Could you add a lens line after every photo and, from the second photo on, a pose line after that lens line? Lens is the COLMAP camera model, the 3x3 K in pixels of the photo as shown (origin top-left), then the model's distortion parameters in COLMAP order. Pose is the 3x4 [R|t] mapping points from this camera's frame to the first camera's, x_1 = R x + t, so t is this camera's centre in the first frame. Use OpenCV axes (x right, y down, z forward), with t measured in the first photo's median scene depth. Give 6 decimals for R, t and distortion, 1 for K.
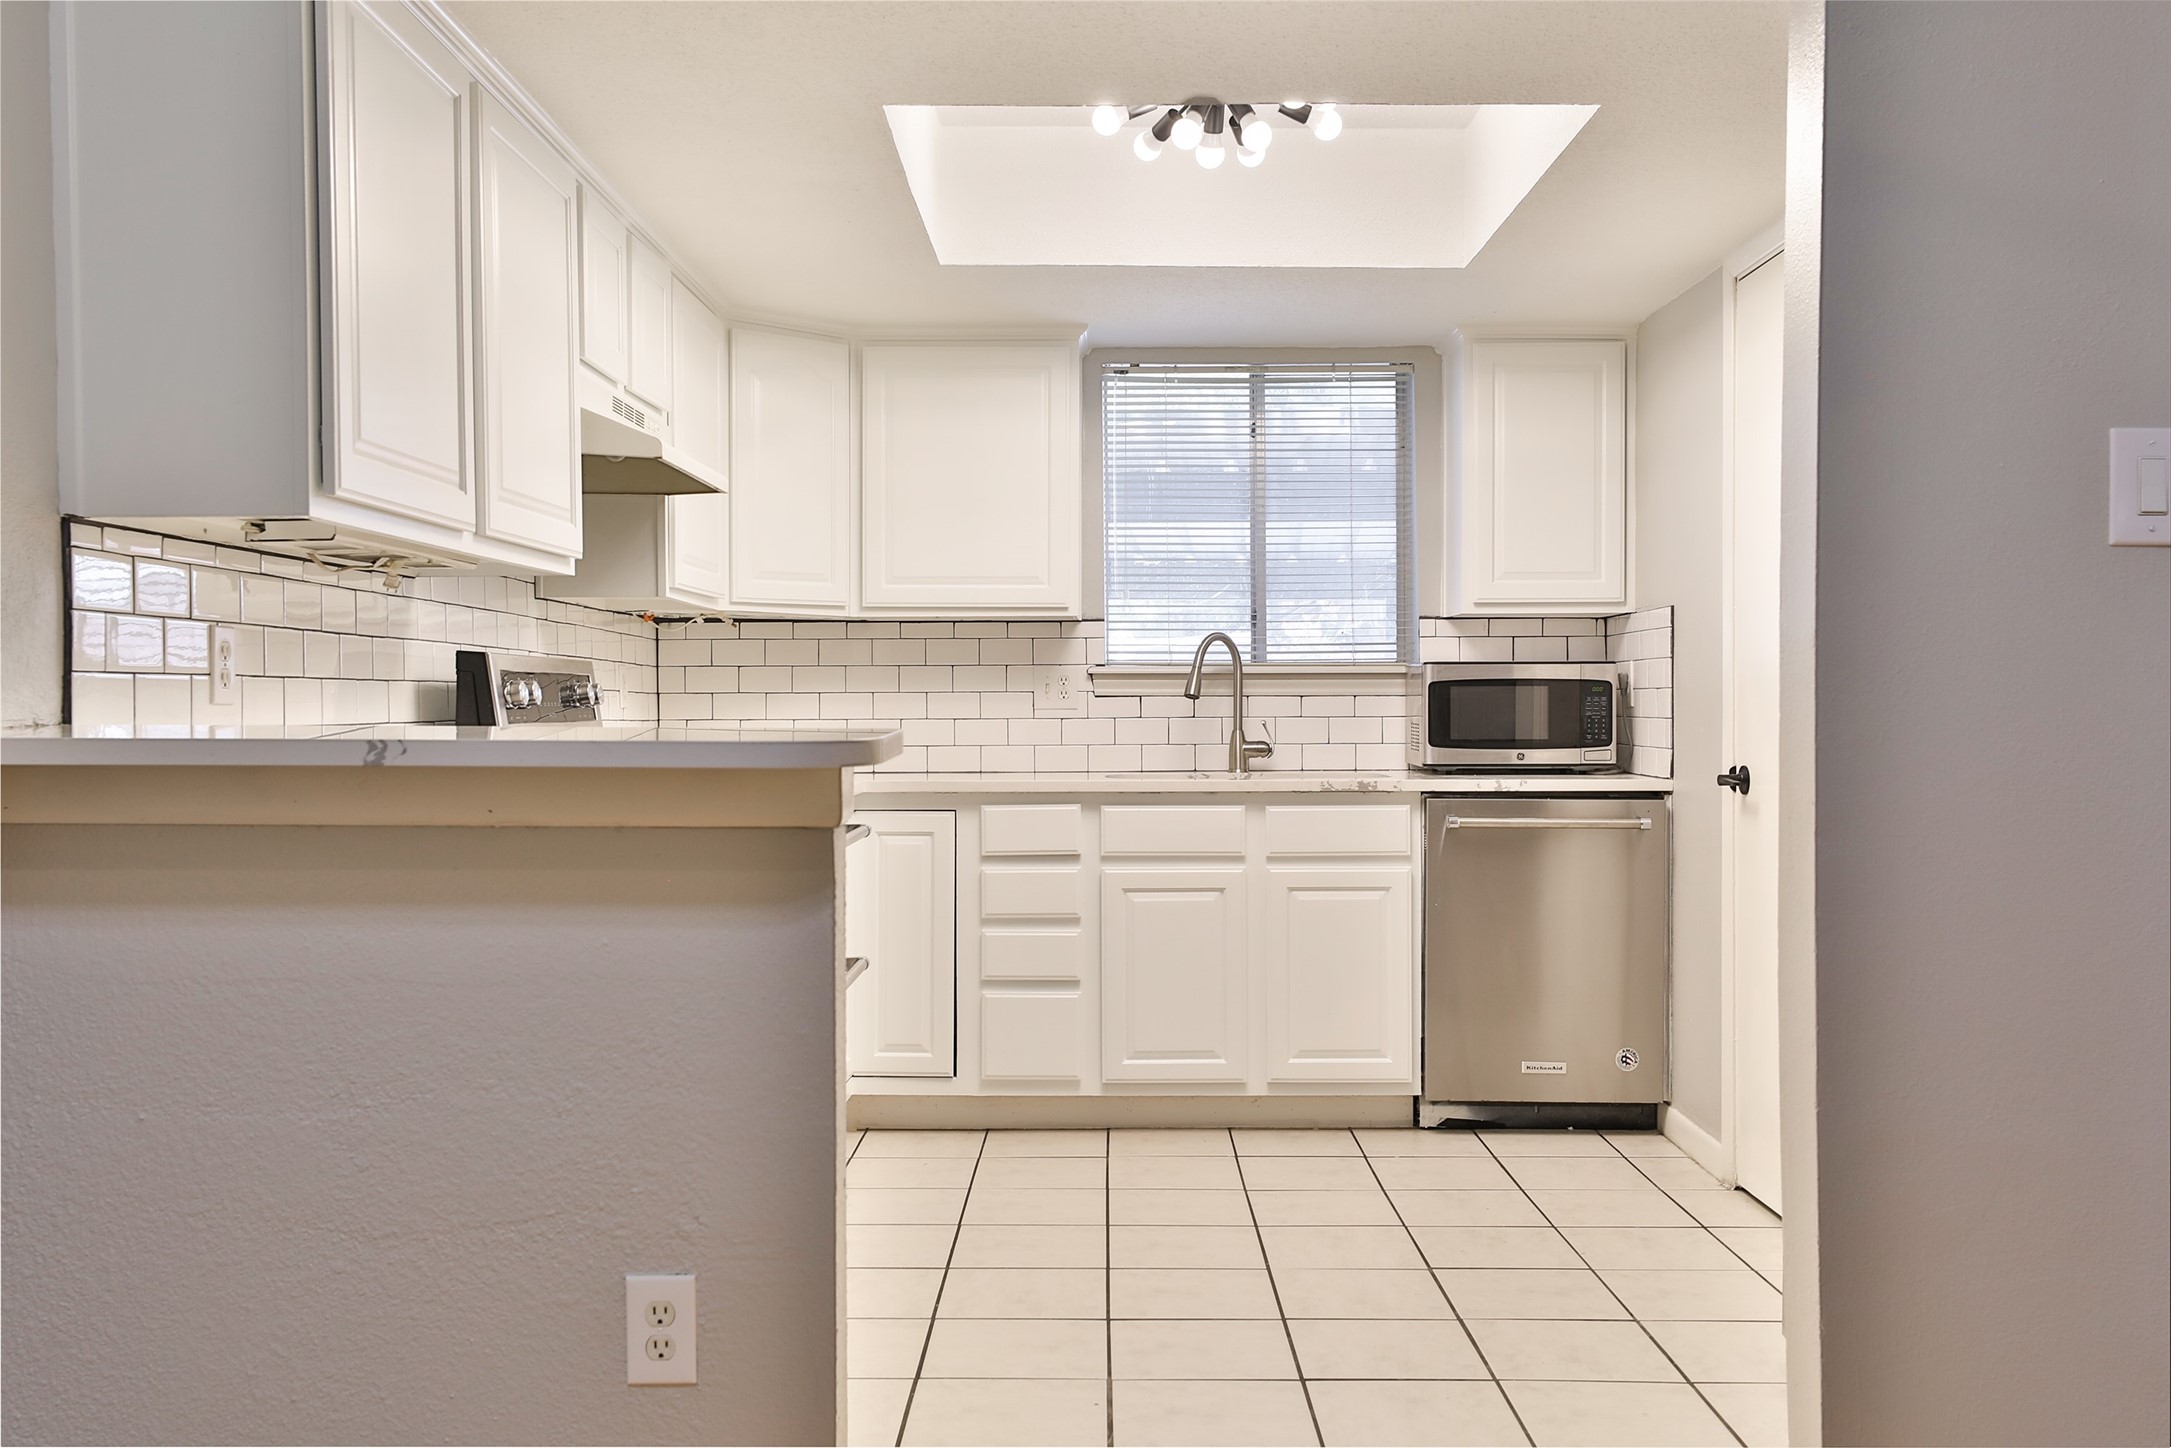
lens RADIAL K [[1965.6, 0, 1085.5], [0, 1965.6, 724.0], [0, 0, 1]] dist [-0.002497, 0.003283]
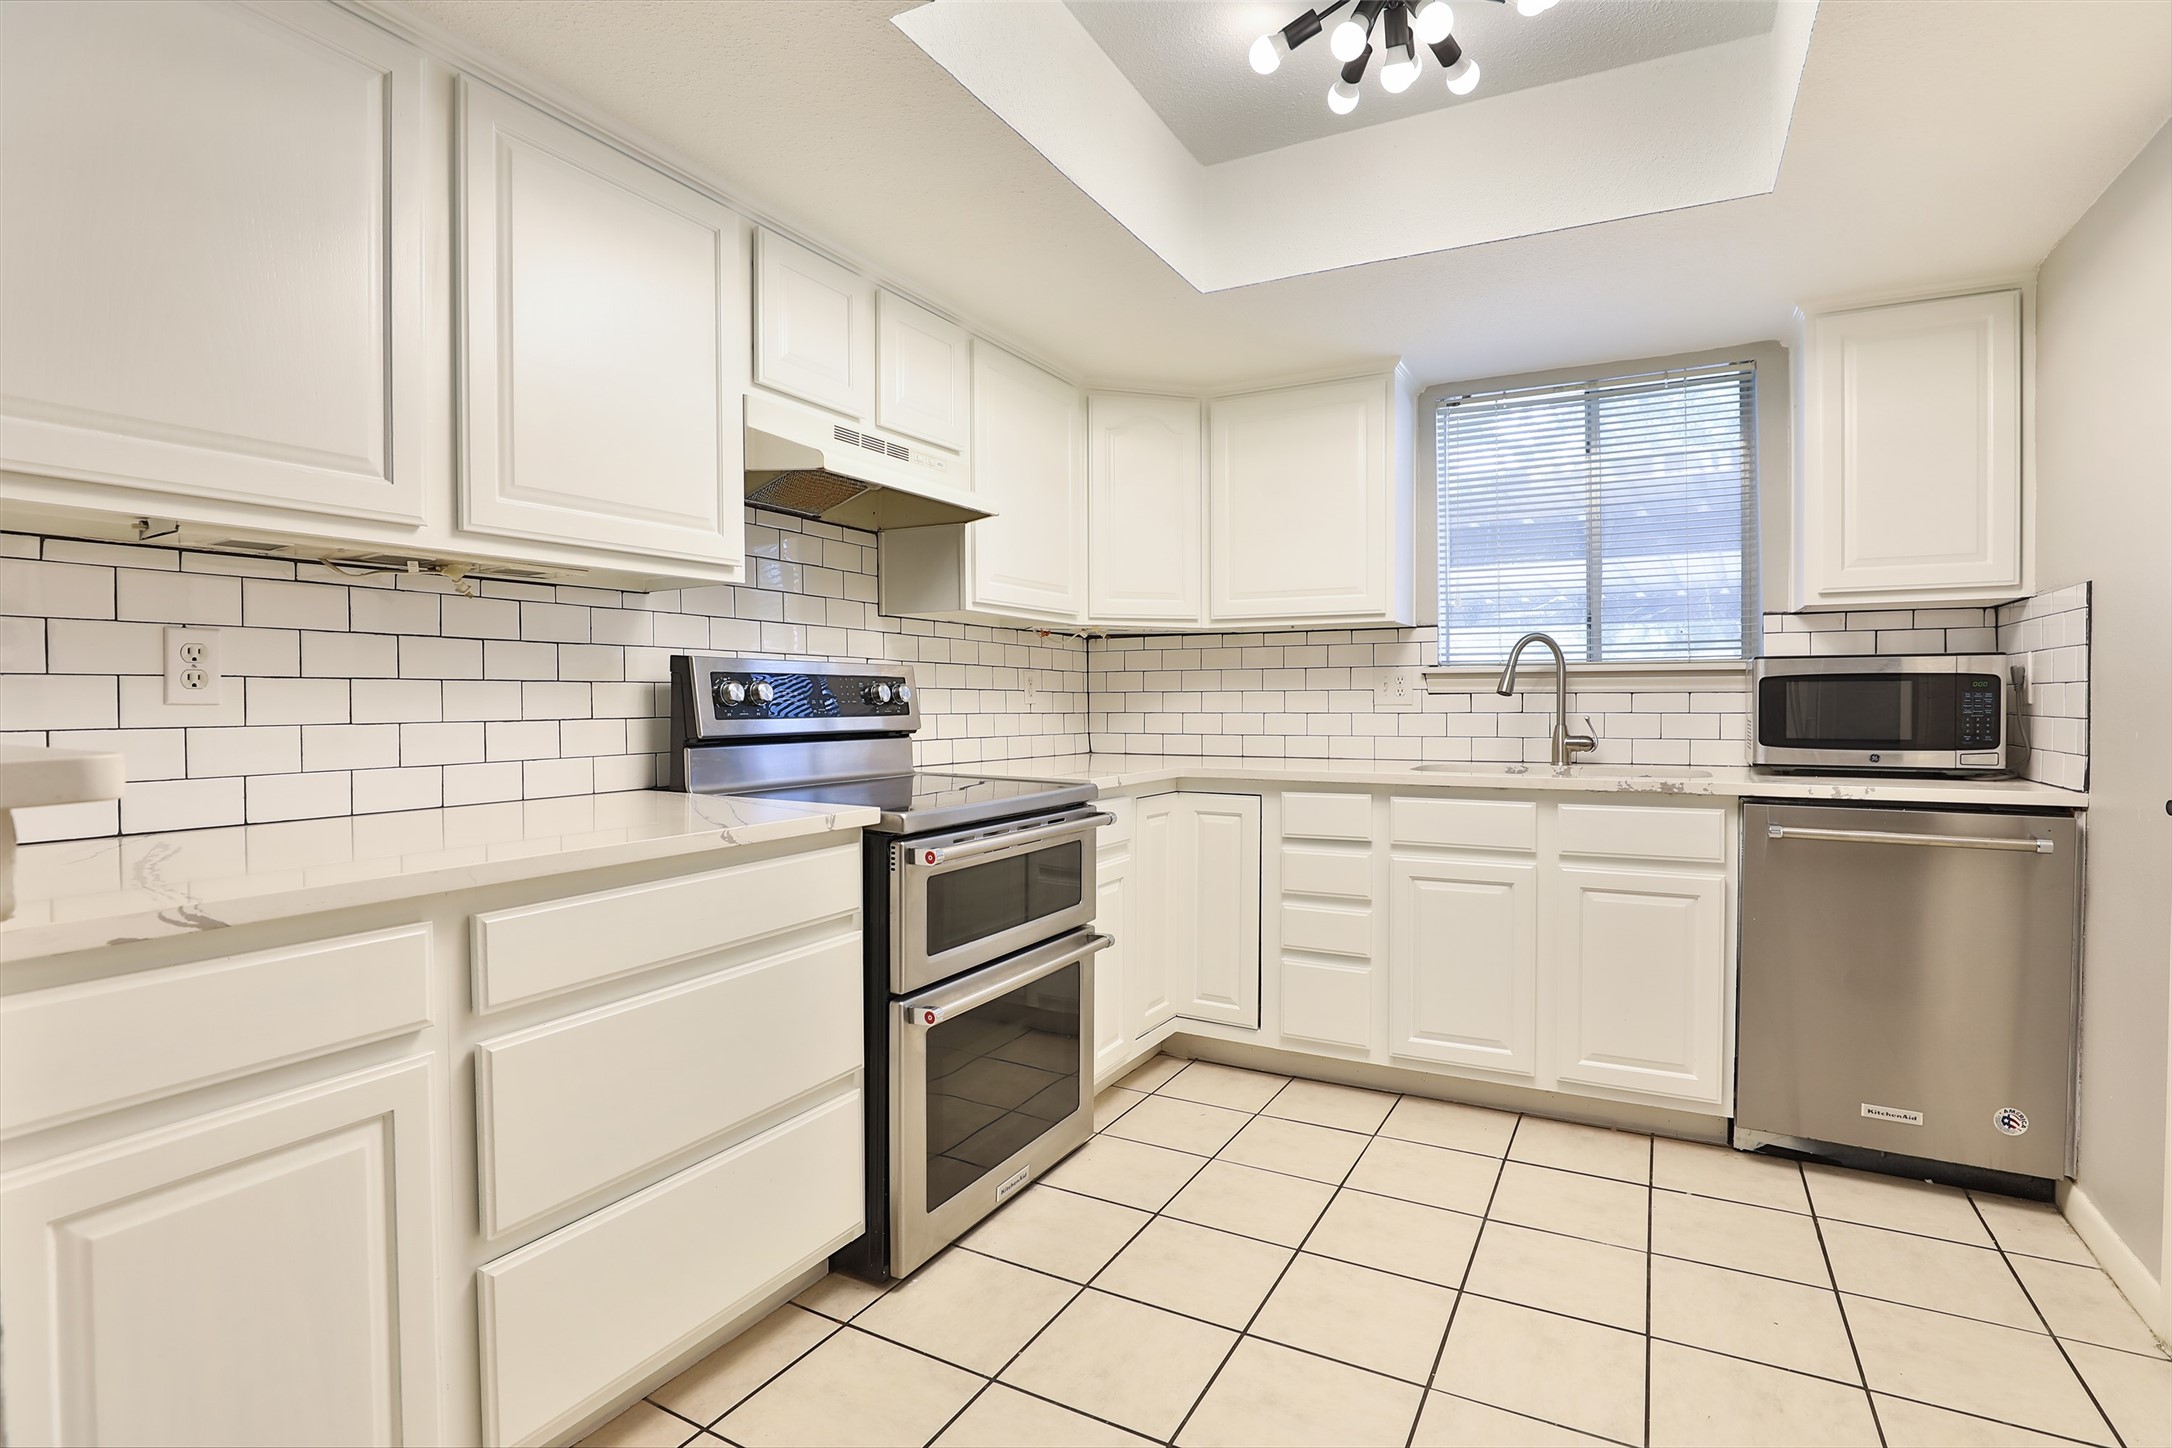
lens RADIAL K [[1044.9, 0, 1089.4], [0, 1044.9, 717.0], [0, 0, 1]] dist [-0.046581, 0.013260]
pose [[0.881079, 0.007237, -0.472913, 0.123022], [-0.003750, 0.999958, 0.008315, -0.005191], [0.472954, -0.005553, 0.881070, 0.405456]]
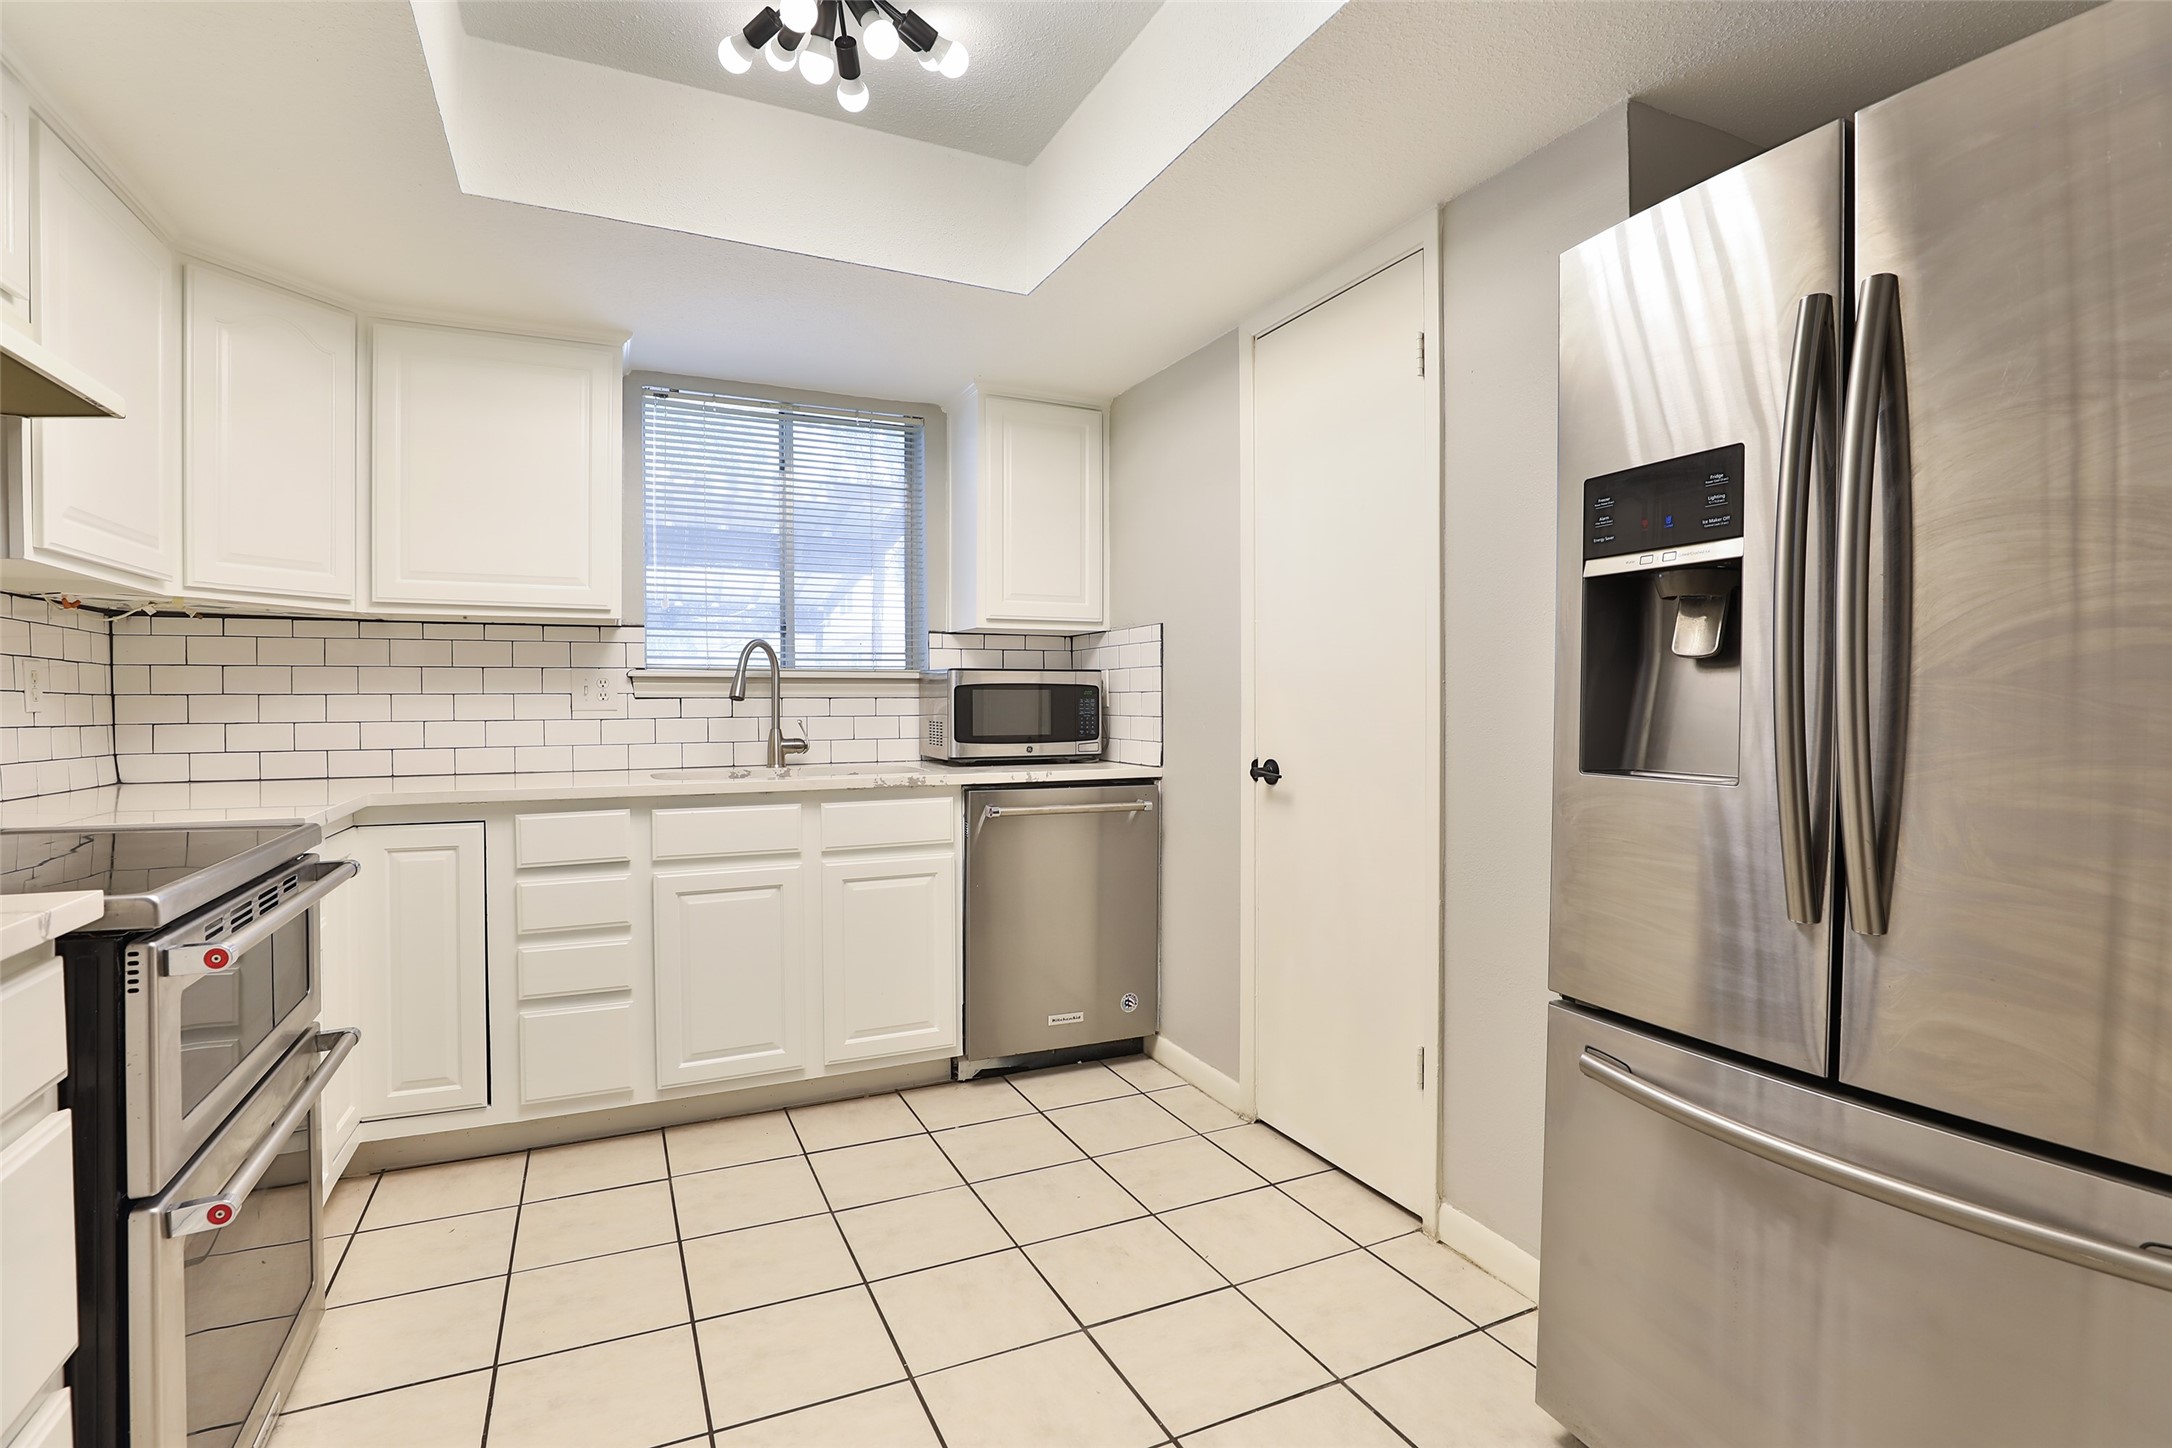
lens RADIAL K [[1044.9, 0, 1089.4], [0, 1044.9, 717.0], [0, 0, 1]] dist [-0.046581, 0.013260]
pose [[0.898854, -0.006591, 0.438198, -0.021020], [0.004967, 0.999976, 0.004852, -0.005733], [-0.438220, -0.002185, 0.898865, 0.416724]]
